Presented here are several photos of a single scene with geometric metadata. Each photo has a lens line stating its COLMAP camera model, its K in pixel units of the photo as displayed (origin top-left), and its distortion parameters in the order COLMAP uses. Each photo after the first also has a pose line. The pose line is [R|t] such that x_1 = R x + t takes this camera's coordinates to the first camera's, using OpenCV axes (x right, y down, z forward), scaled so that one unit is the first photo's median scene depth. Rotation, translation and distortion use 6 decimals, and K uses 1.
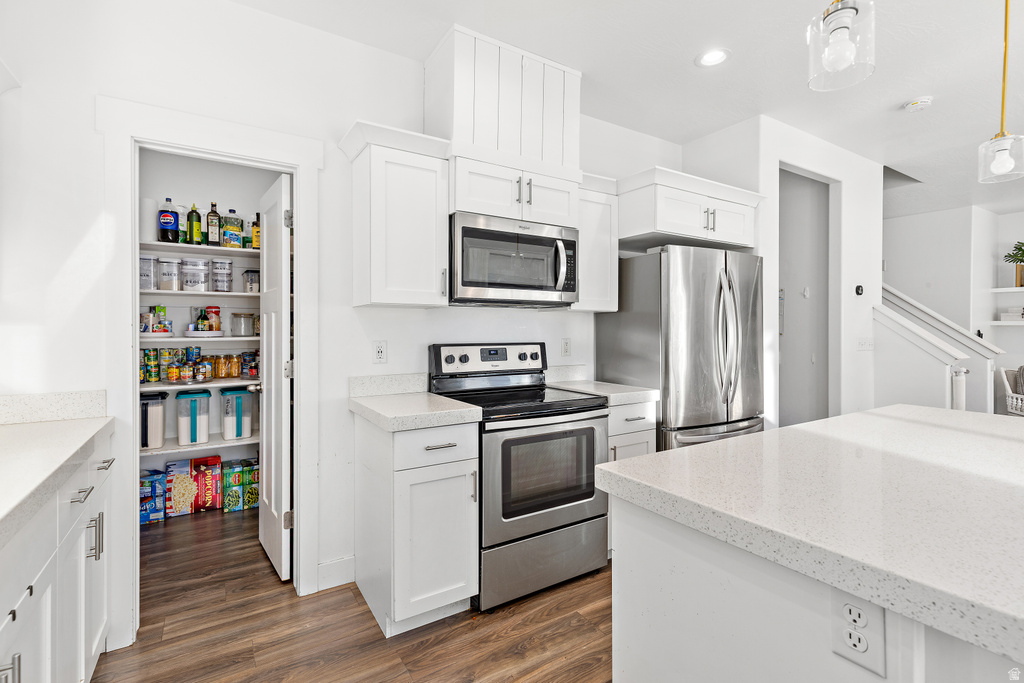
lens RADIAL K [[477.3, 0, 524.7], [0, 477.3, 329.4], [0, 0, 1]] dist [0.011024, -0.003390]
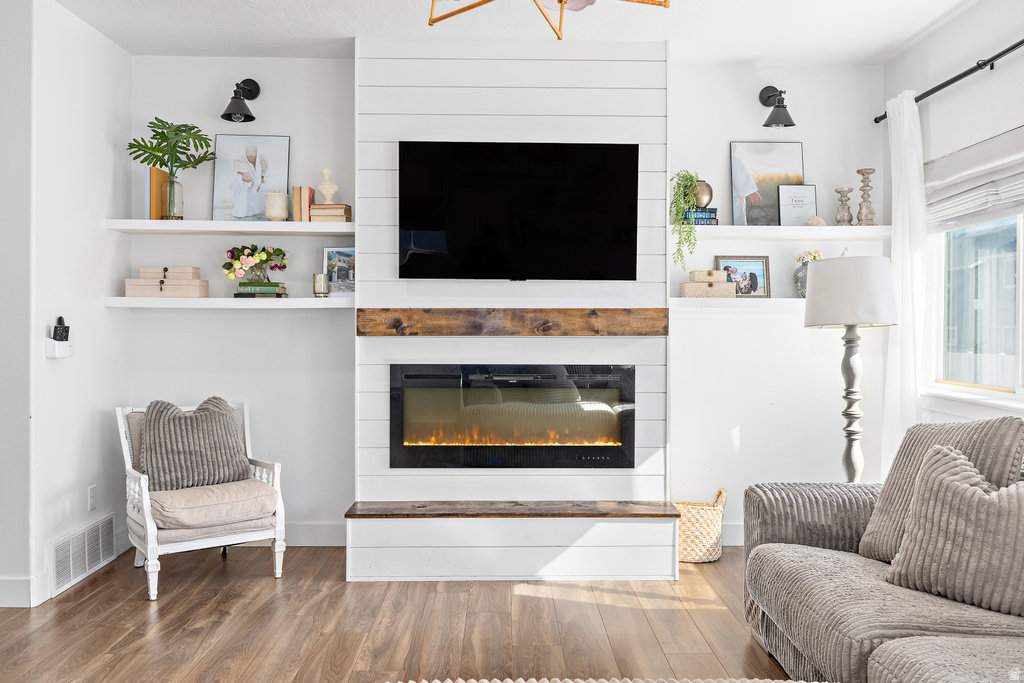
lens RADIAL K [[862.8, 0, 515.8], [0, 862.8, 328.0], [0, 0, 1]] dist [-0.001844, 0.003864]
pose [[0.530288, -0.003410, 0.847810, 1.170927], [0.001180, 0.999994, 0.003285, 0.017087], [-0.847817, -0.000742, 0.530289, 0.668516]]
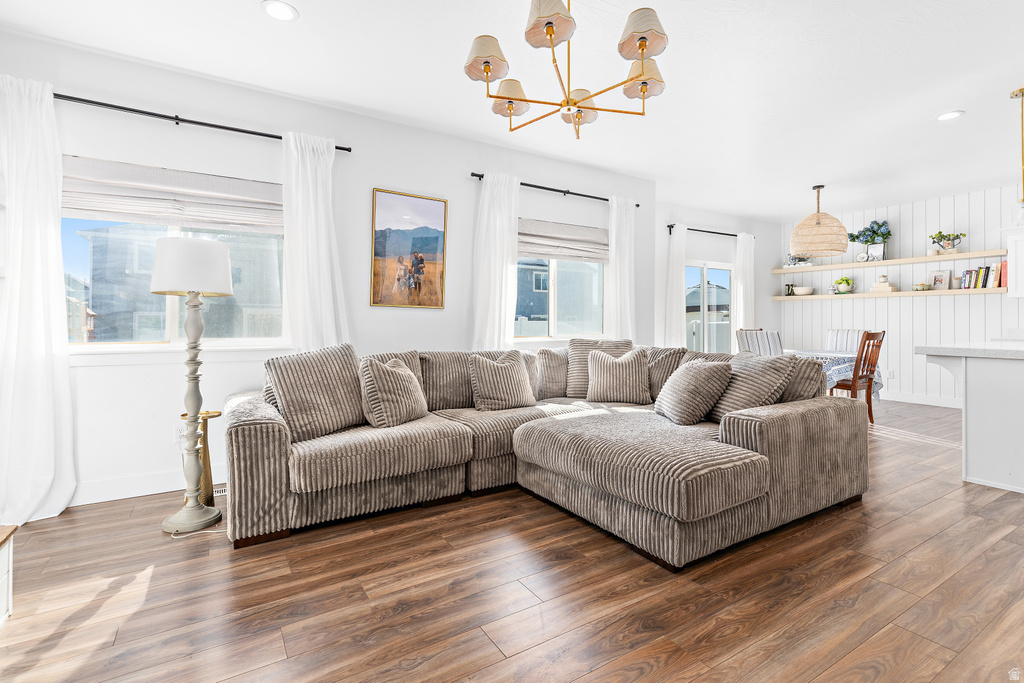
lens RADIAL K [[477.3, 0, 520.4], [0, 477.3, 323.3], [0, 0, 1]] dist [0.011024, -0.003390]
pose [[-0.999938, -0.005272, 0.009816, 1.944560], [-0.005212, 0.999968, 0.006112, 0.070974], [-0.009848, 0.006061, -0.999933, 1.922610]]
